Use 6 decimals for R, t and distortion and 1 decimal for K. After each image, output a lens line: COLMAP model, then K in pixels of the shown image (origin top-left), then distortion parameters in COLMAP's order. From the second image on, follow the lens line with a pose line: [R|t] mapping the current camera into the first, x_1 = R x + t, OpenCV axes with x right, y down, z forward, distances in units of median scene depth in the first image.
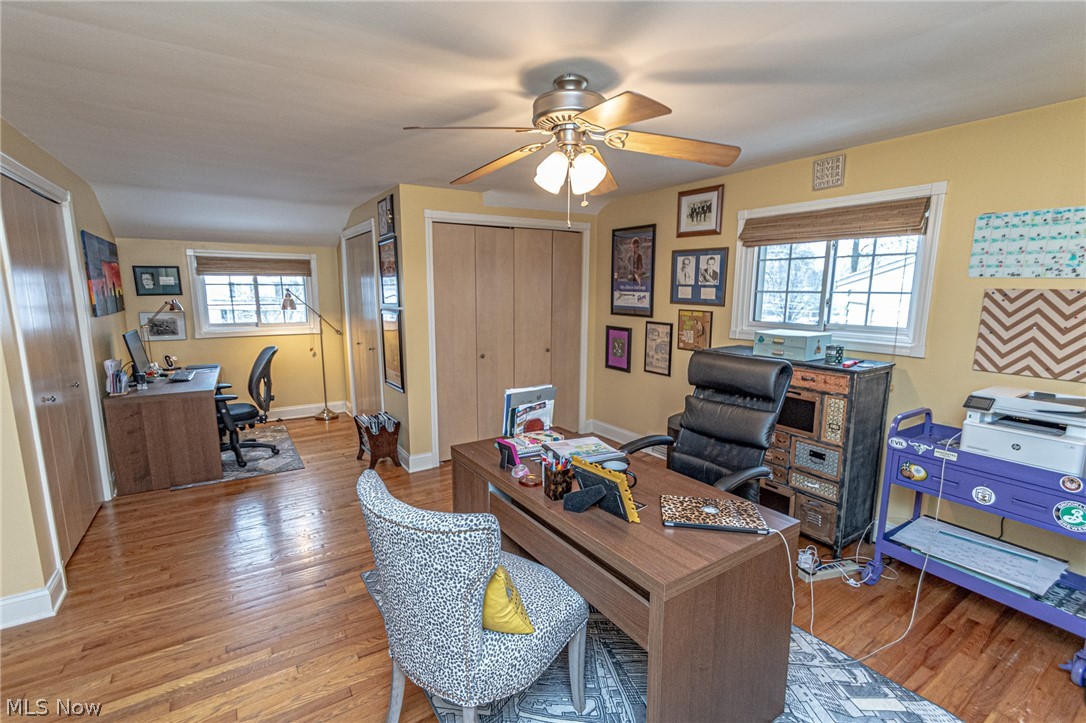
lens RADIAL K [[476.8, 0, 538.0], [0, 476.8, 363.7], [0, 0, 1]] dist [-0.000673, -0.000720]
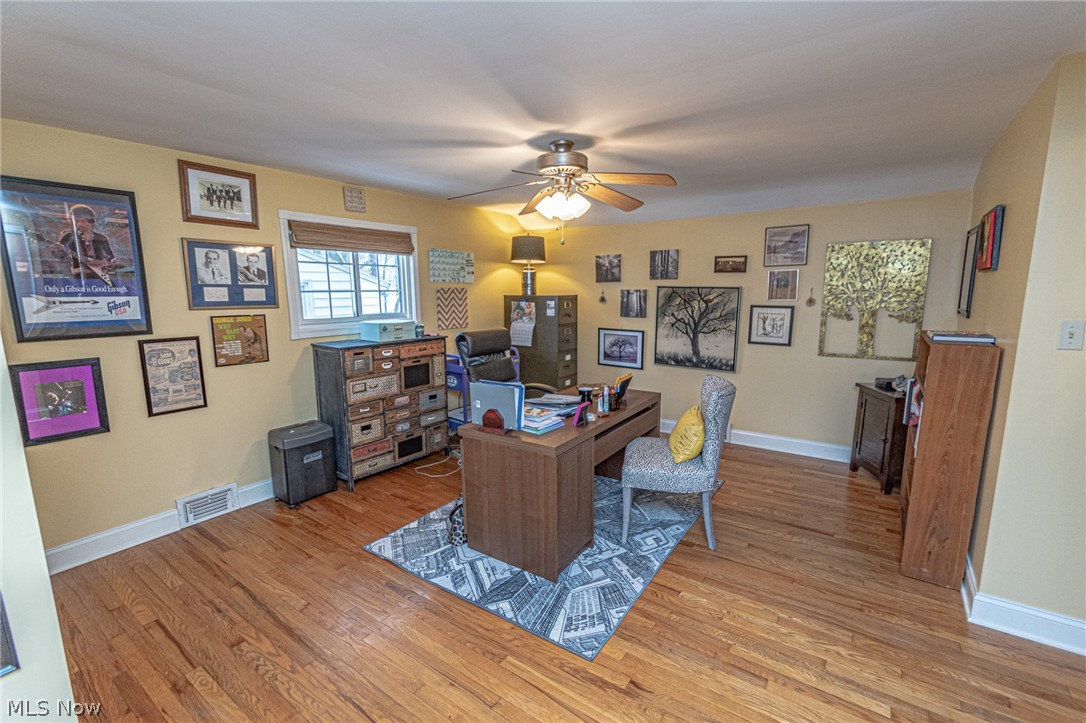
lens RADIAL K [[476.8, 0, 539.8], [0, 476.8, 363.9], [0, 0, 1]] dist [-0.000673, -0.000720]
pose [[-0.361170, -0.146615, 0.920902, -0.663453], [0.154095, 0.964601, 0.214008, -0.131403], [-0.919680, 0.219200, -0.325792, 0.831239]]
